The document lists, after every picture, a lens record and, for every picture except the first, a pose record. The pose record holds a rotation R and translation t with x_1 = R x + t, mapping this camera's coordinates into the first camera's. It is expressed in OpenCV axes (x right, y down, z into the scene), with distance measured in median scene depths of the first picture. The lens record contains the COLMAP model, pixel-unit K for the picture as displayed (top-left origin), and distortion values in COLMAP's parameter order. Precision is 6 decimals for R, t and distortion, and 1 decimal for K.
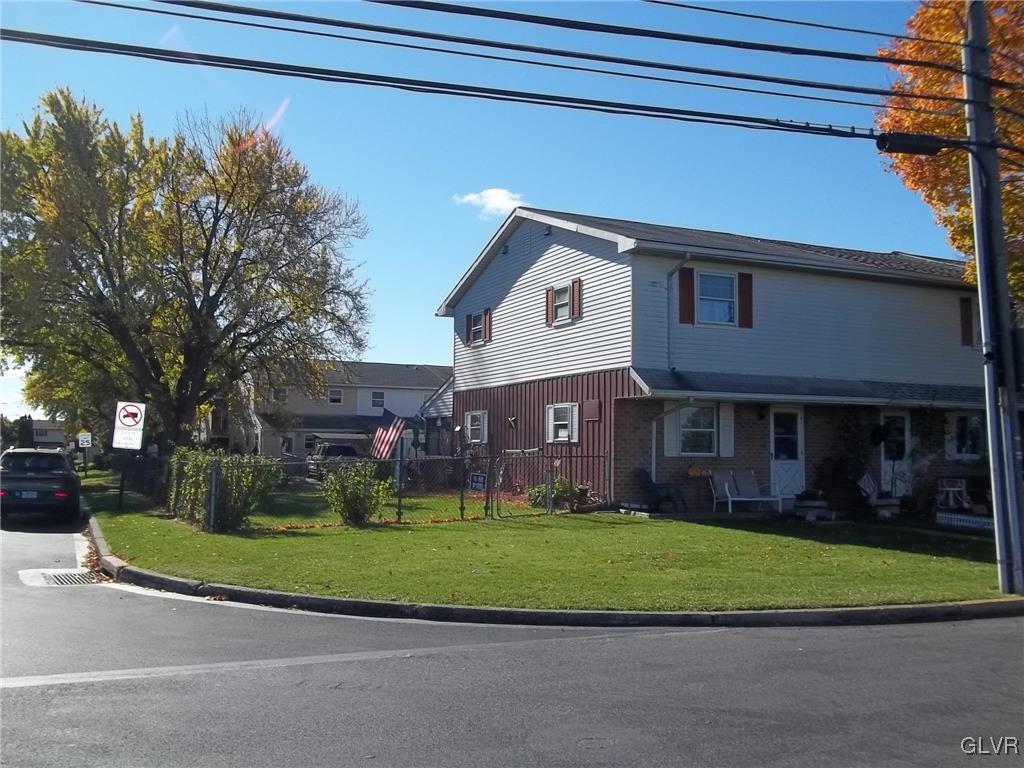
lens RADIAL K [[992.1, 0, 509.9], [0, 992.1, 400.8], [0, 0, 1]] dist [-0.005122, 0.000293]
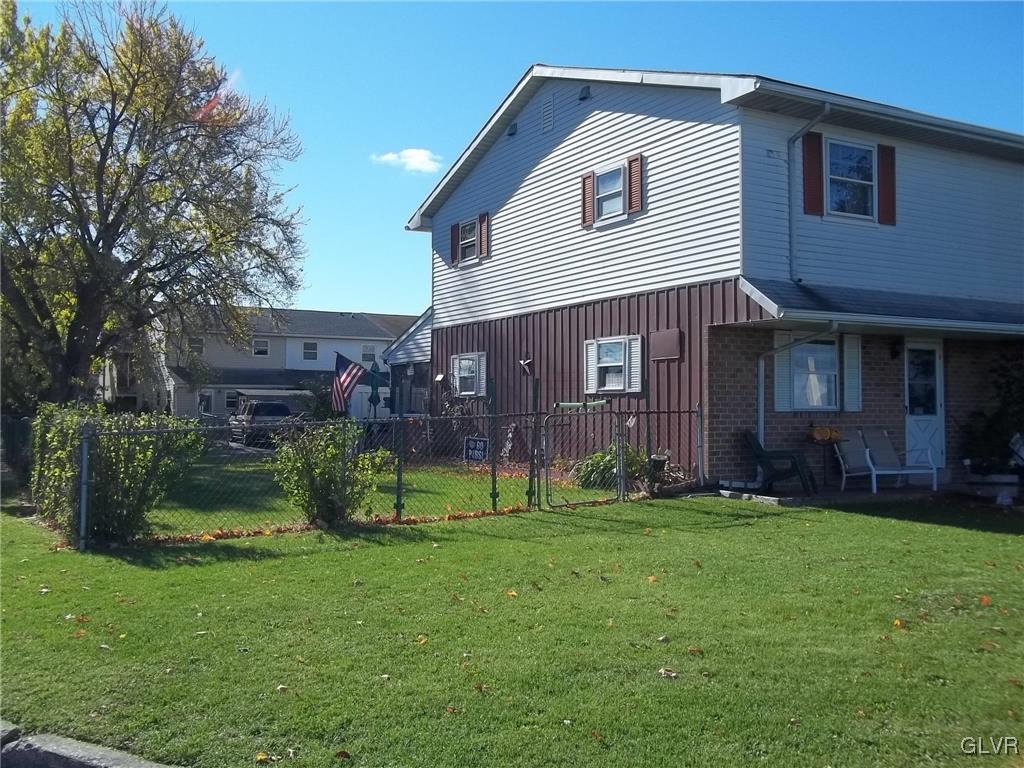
lens RADIAL K [[989.7, 0, 512.0], [0, 989.7, 384.0], [0, 0, 1]] dist [-0.013170, 0.016344]
pose [[0.996549, -0.005909, 0.082800, -0.076751], [0.003865, 0.999684, 0.024829, 0.018560], [-0.082921, -0.024423, 0.996257, 0.317501]]
